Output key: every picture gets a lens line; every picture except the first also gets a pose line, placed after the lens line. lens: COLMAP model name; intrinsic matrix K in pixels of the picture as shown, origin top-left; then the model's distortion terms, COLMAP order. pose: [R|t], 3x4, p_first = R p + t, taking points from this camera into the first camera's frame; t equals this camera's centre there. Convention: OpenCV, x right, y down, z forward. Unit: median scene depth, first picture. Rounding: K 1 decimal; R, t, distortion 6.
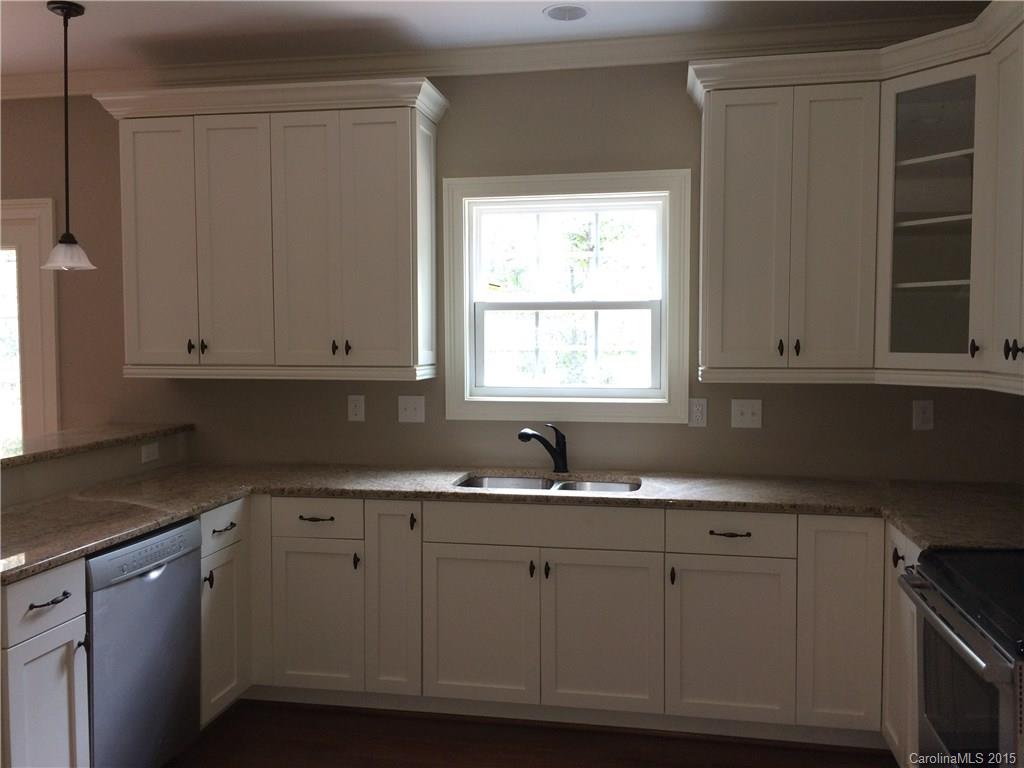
lens RADIAL K [[880.2, 0, 512.0], [0, 880.2, 384.0], [0, 0, 1]] dist [0.068553, -0.020206]
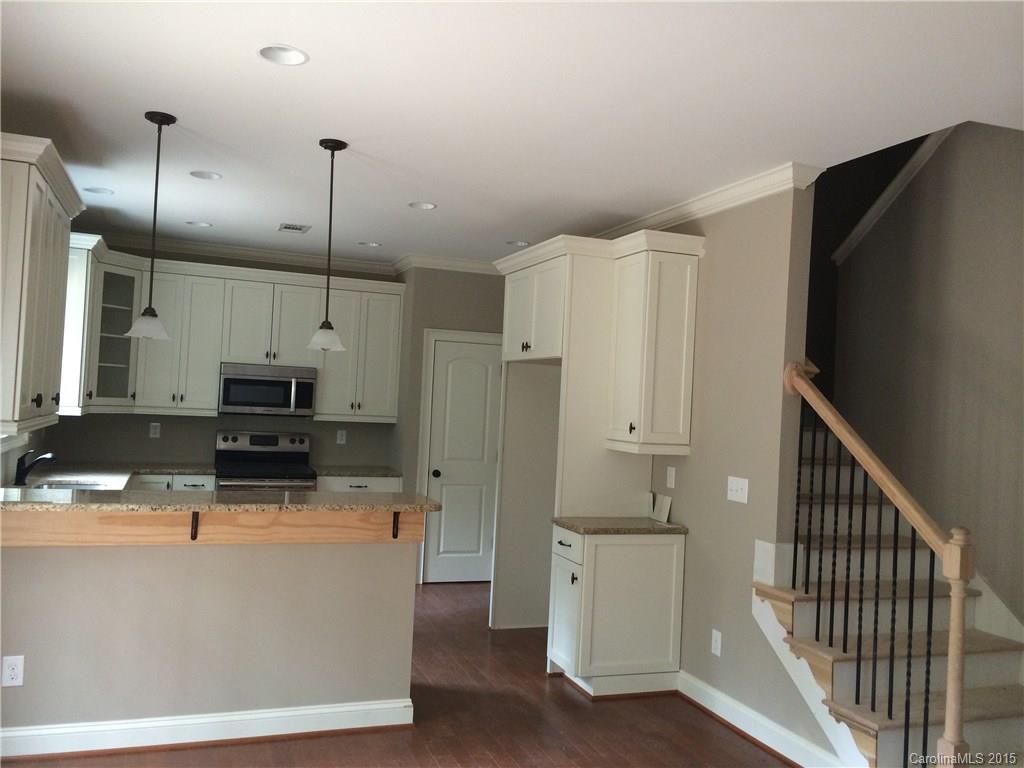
lens RADIAL K [[880.2, 0, 512.0], [0, 880.2, 384.0], [0, 0, 1]] dist [0.068553, -0.020206]
pose [[-0.511402, -0.007082, 0.859312, -1.714772], [-0.004179, 0.999975, 0.005754, -0.077768], [-0.859331, -0.000648, -0.511419, 1.180586]]
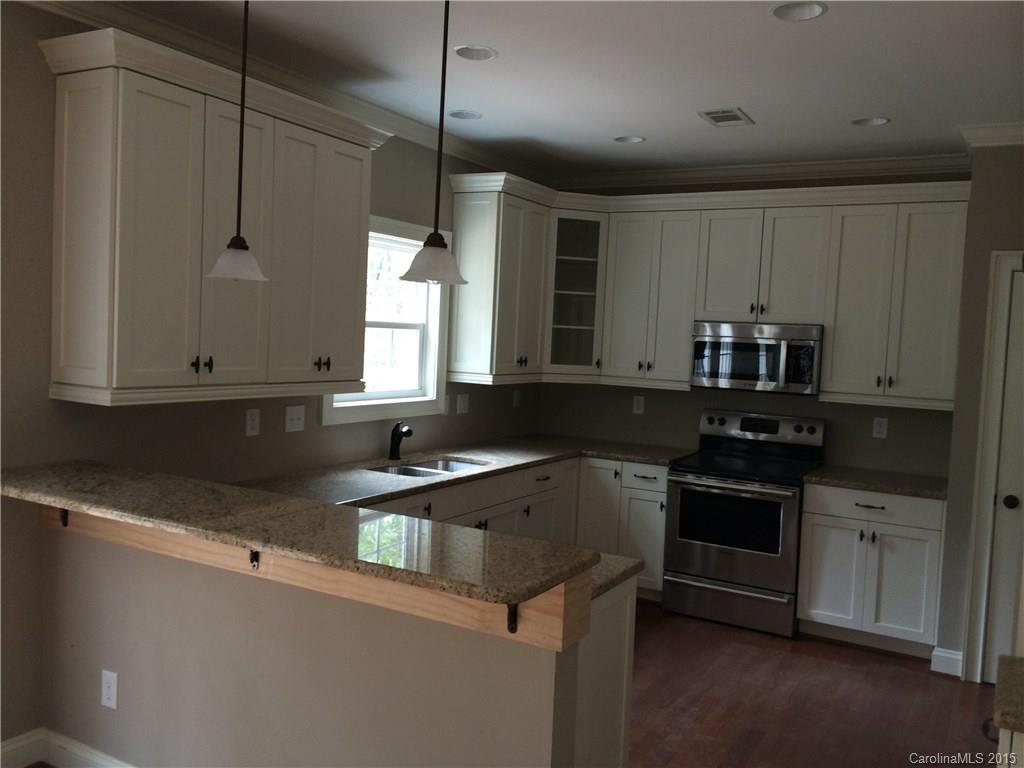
lens RADIAL K [[880.2, 0, 512.0], [0, 880.2, 384.0], [0, 0, 1]] dist [0.068553, -0.020206]
pose [[0.330085, -0.038329, 0.943173, -1.190909], [0.001392, 0.999194, 0.040119, -0.063883], [-0.943950, -0.011930, 0.329872, 0.485386]]
